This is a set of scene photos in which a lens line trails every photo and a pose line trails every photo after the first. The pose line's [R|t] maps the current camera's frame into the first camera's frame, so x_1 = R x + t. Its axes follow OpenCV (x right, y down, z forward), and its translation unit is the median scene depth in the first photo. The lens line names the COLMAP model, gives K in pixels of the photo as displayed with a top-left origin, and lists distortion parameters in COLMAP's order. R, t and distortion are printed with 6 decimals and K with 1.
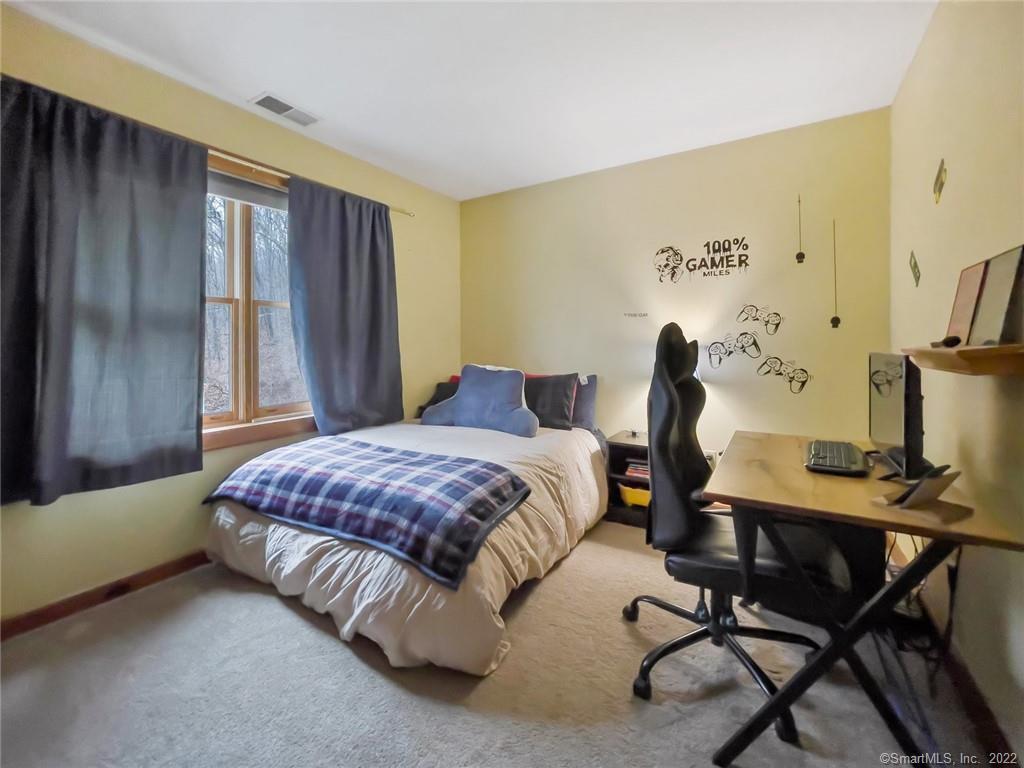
lens RADIAL K [[435.8, 0, 506.1], [0, 435.8, 366.0], [0, 0, 1]] dist [-0.001181, 0.000233]
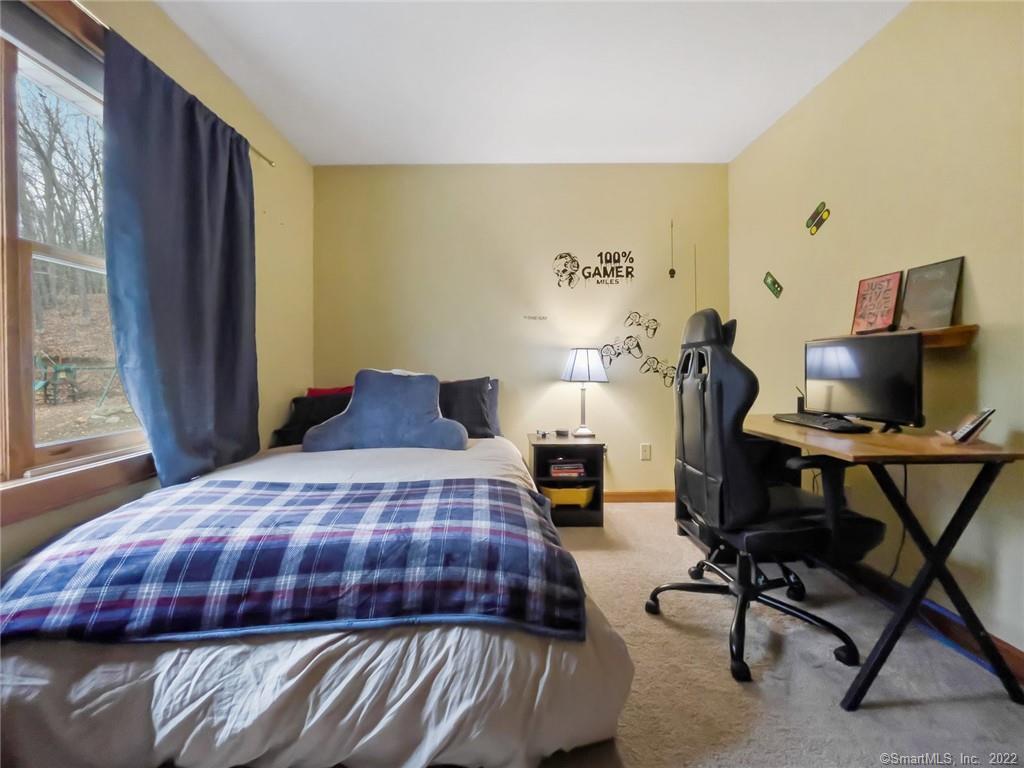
lens RADIAL K [[426.2, 0, 516.6], [0, 426.2, 383.3], [0, 0, 1]] dist [-0.026175, 0.018497]
pose [[0.845692, -0.032677, 0.532670, -0.306447], [0.035604, 0.999355, 0.004779, 0.031794], [-0.532483, 0.014924, 0.846309, 0.227091]]
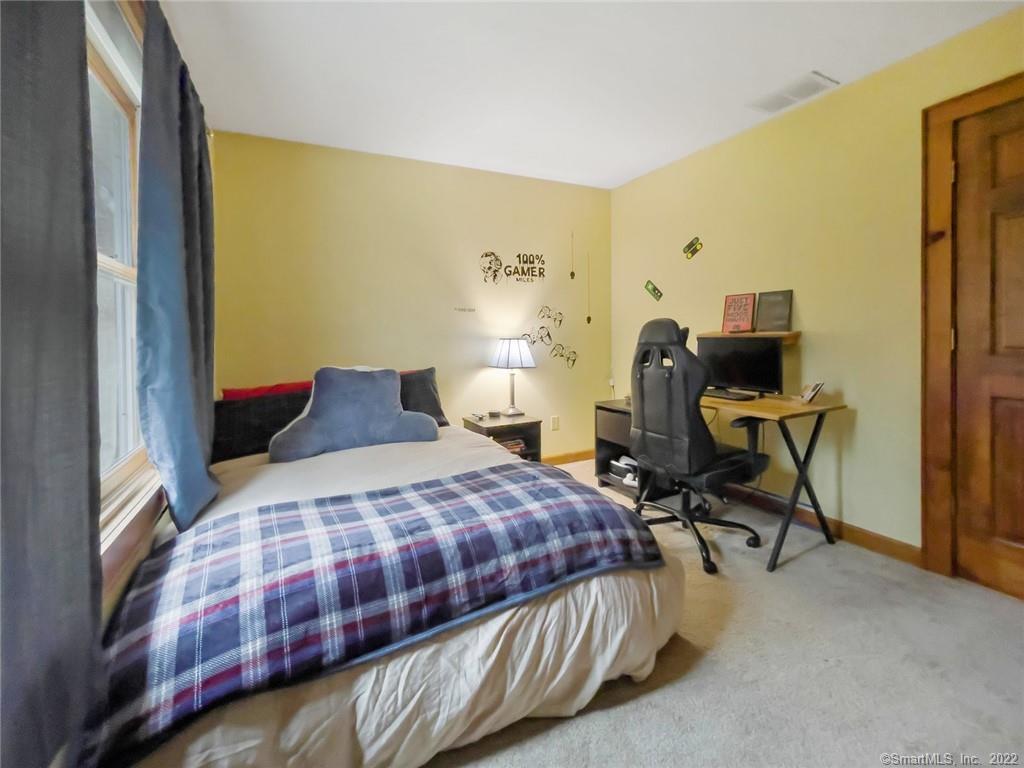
lens RADIAL K [[415.2, 0, 515.3], [0, 415.2, 364.6], [0, 0, 1]] dist [-0.000166, -0.000044]
pose [[0.548464, -0.071315, 0.833128, -0.582277], [0.064221, 0.997006, 0.043065, -0.021146], [-0.833704, 0.029885, 0.551402, 0.380443]]
